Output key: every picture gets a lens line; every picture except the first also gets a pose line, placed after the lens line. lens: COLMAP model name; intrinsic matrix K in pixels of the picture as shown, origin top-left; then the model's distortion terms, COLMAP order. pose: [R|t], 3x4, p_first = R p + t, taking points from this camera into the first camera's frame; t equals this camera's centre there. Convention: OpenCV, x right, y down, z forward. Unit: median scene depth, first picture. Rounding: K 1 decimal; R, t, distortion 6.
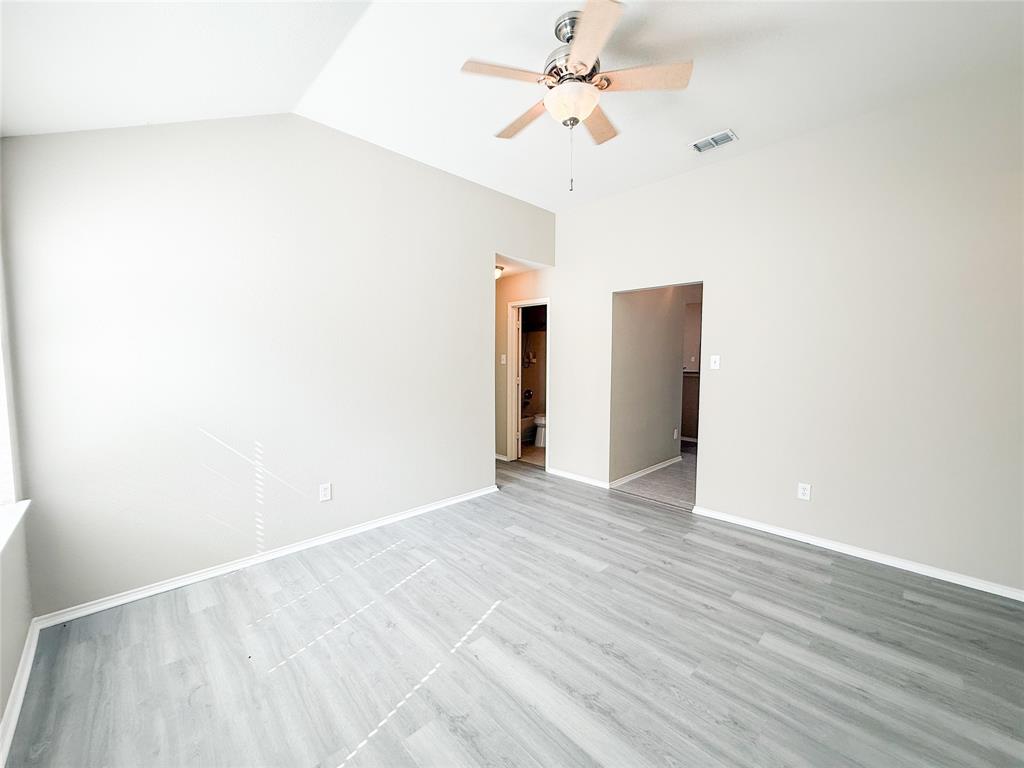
lens RADIAL K [[407.4, 0, 510.6], [0, 407.4, 383.3], [0, 0, 1]] dist [0.001319, 0.000515]
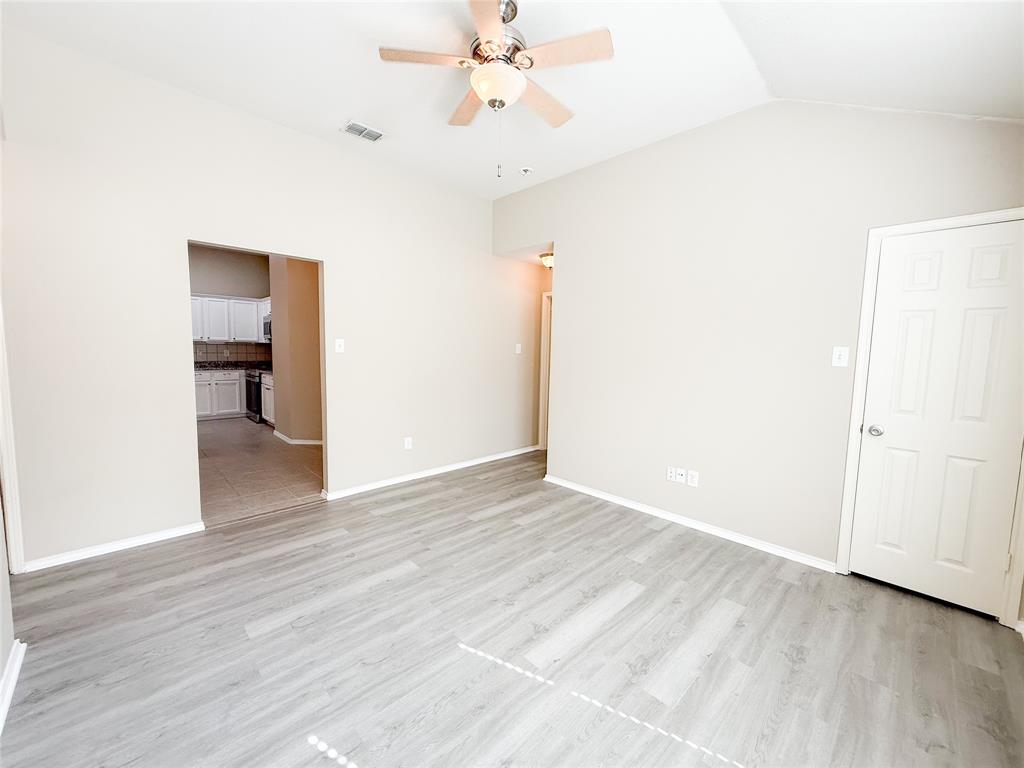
lens RADIAL K [[407.4, 0, 510.5], [0, 407.4, 383.2], [0, 0, 1]] dist [0.001319, 0.000515]
pose [[-0.007119, -0.092423, 0.995694, -0.675663], [0.041265, 0.994844, 0.092639, -0.045802], [-0.999123, 0.041747, -0.003268, 0.754607]]
